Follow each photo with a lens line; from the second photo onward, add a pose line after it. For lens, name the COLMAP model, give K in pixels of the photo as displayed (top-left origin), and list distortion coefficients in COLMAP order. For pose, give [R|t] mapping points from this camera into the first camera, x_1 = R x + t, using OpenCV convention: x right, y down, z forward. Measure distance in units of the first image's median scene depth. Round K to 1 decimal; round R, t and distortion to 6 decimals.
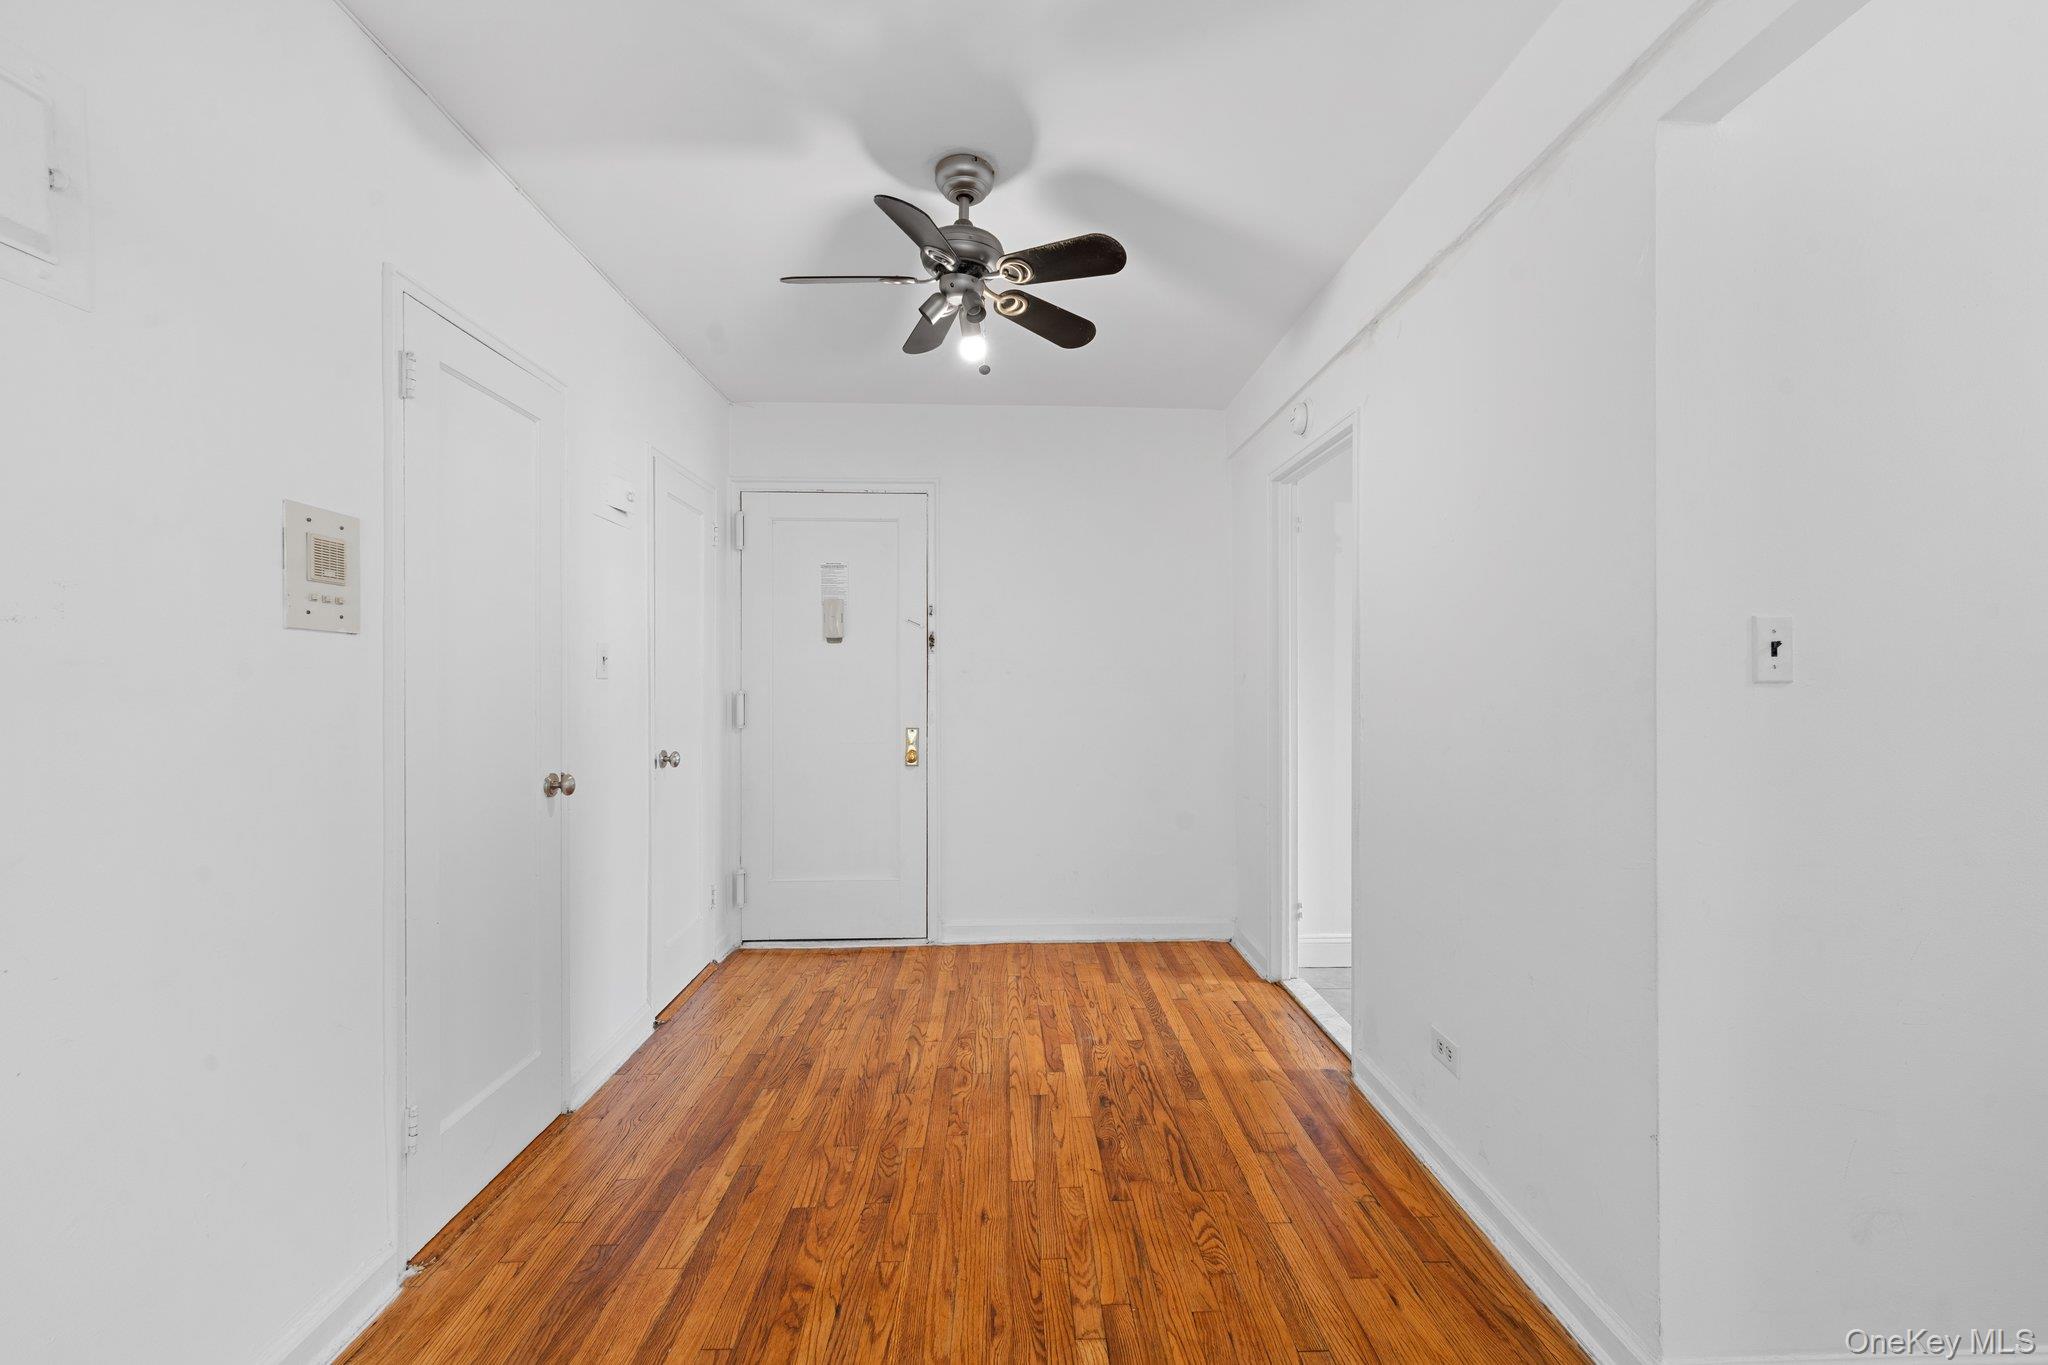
lens RADIAL K [[826.2, 0, 1030.6], [0, 826.2, 681.8], [0, 0, 1]] dist [-0.002711, 0.000224]
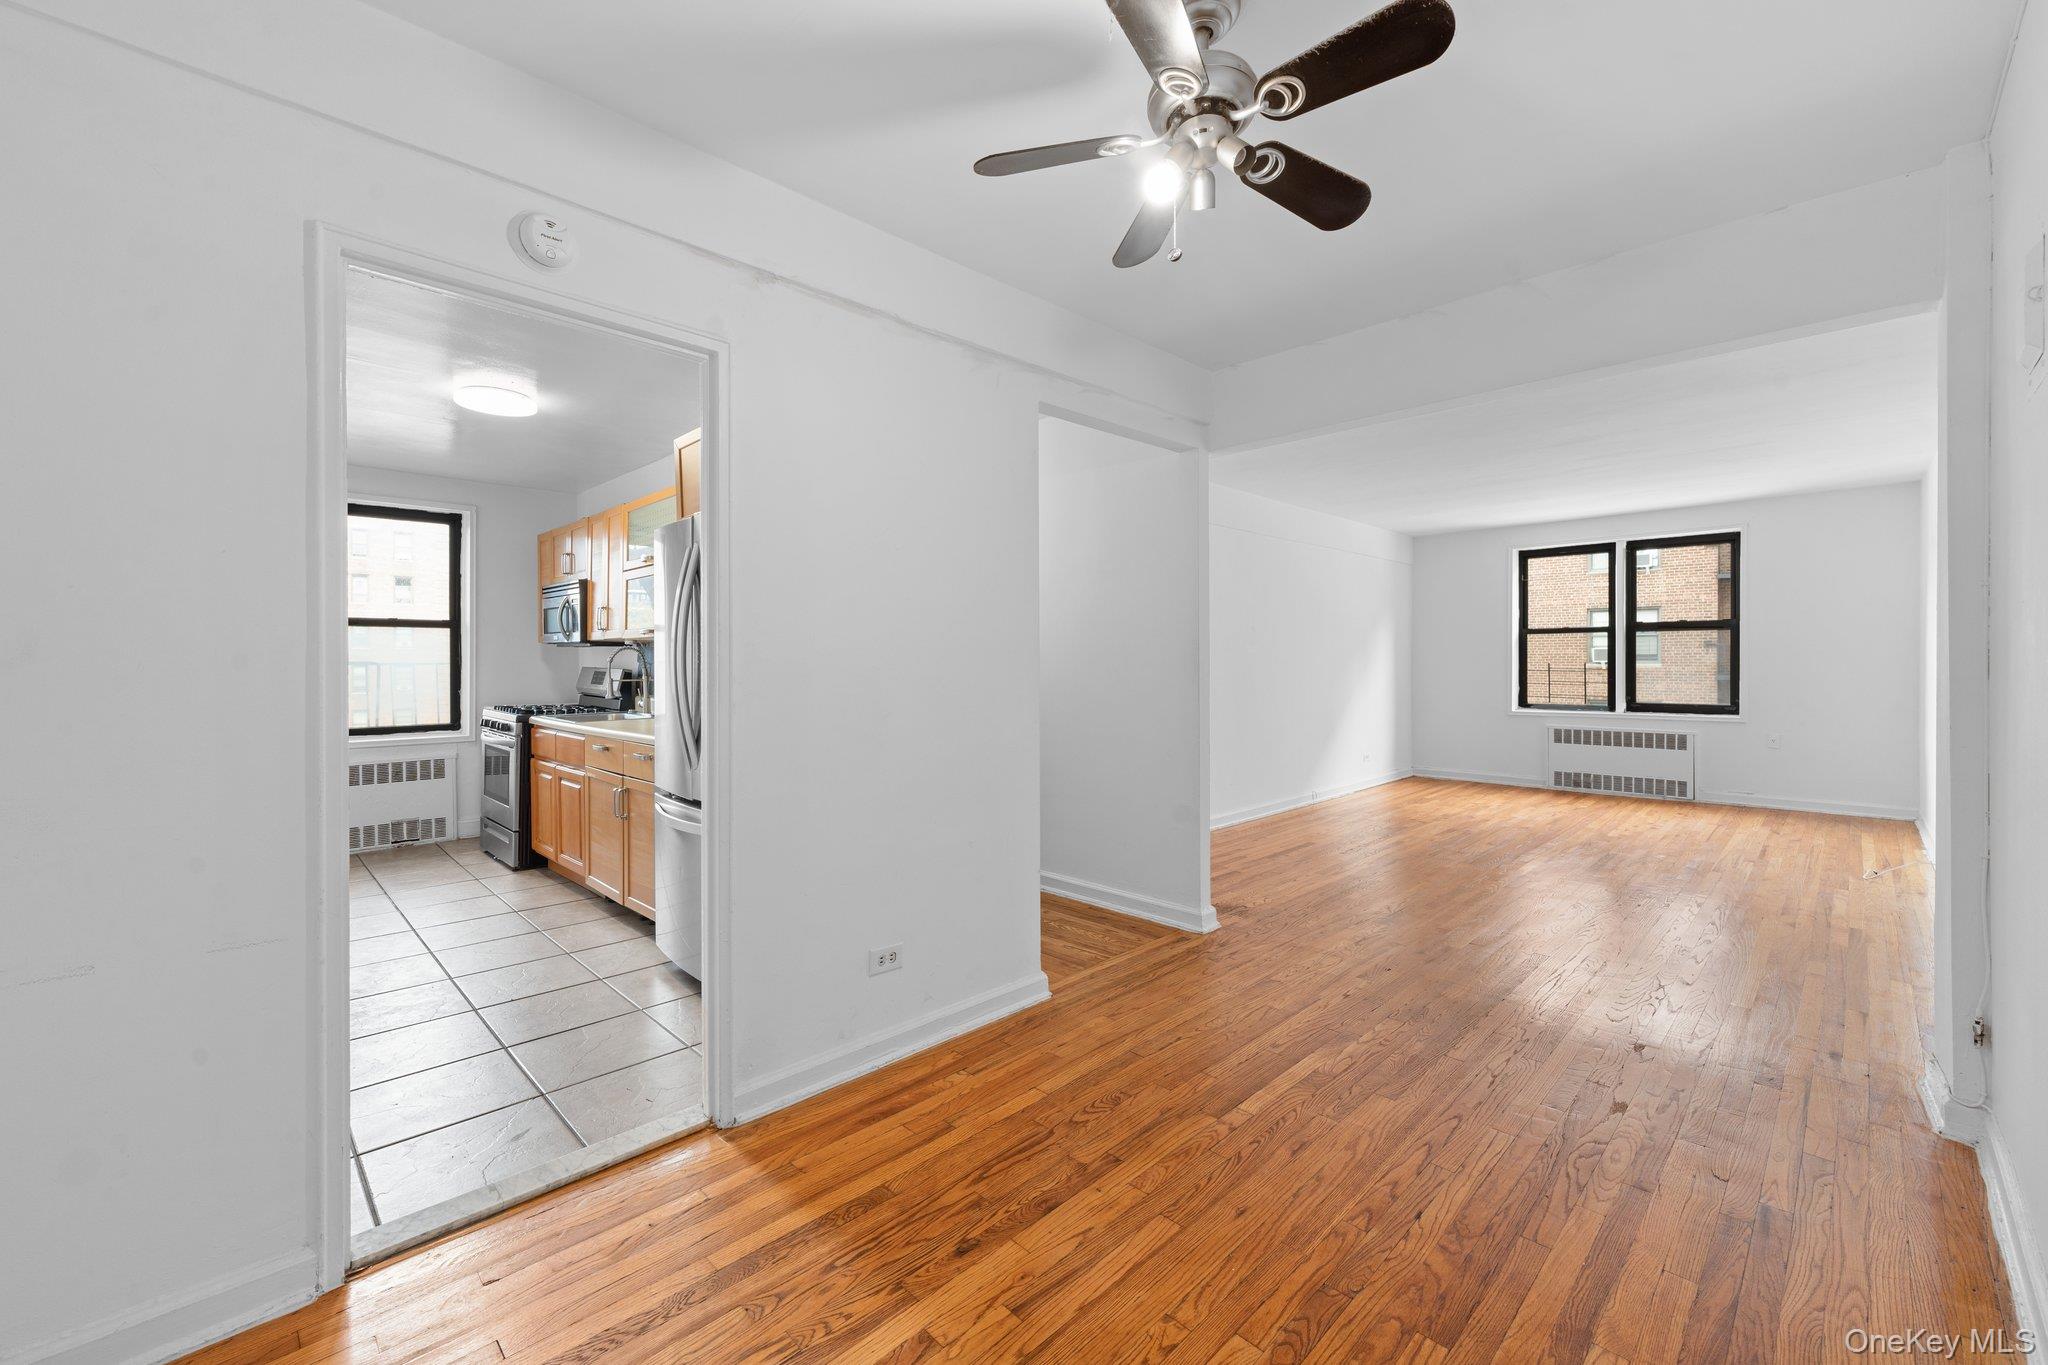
lens RADIAL K [[826.2, 0, 1019.4], [0, 826.2, 672.0], [0, 0, 1]] dist [-0.002711, 0.000224]
pose [[-0.670363, -0.005030, 0.742016, -0.580944], [0.007899, 0.999872, 0.013914, 0.000456], [-0.741991, 0.015189, -0.670238, 1.782284]]
